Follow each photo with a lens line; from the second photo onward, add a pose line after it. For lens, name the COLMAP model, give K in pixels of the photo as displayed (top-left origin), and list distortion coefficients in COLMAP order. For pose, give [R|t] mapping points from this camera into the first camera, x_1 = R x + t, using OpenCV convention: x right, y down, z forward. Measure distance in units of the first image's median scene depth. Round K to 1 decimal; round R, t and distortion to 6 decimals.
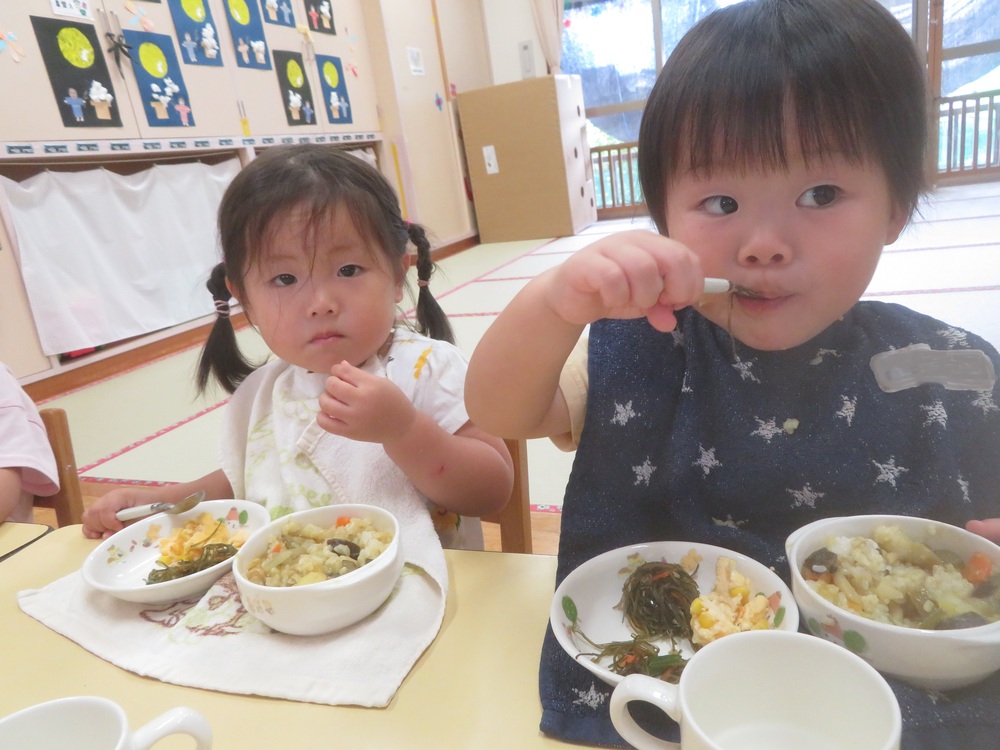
lens RADIAL K [[702.8, 0, 500.0], [0, 702.8, 375.0], [0, 0, 1]] dist [0.000847, 0.035682]
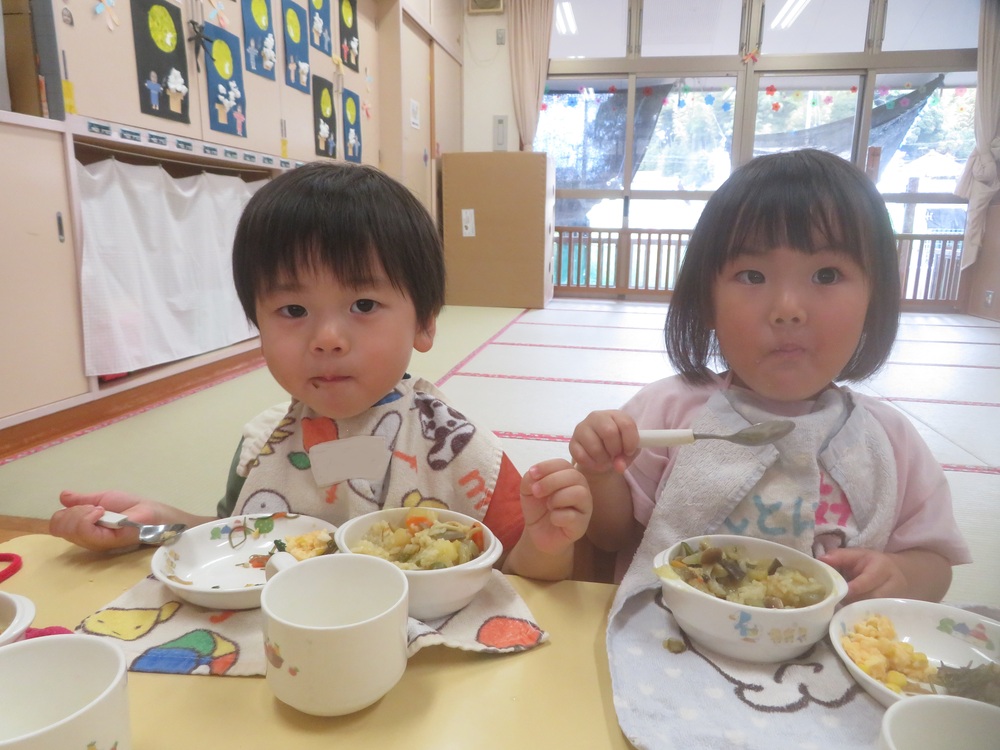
lens RADIAL K [[702.8, 0, 500.0], [0, 702.8, 375.0], [0, 0, 1]] dist [0.000847, 0.035682]
pose [[0.969750, 0.108956, 0.218433, -0.288029], [-0.087328, 0.990485, -0.106365, 0.012875], [-0.227944, 0.084072, 0.970038, 0.086183]]
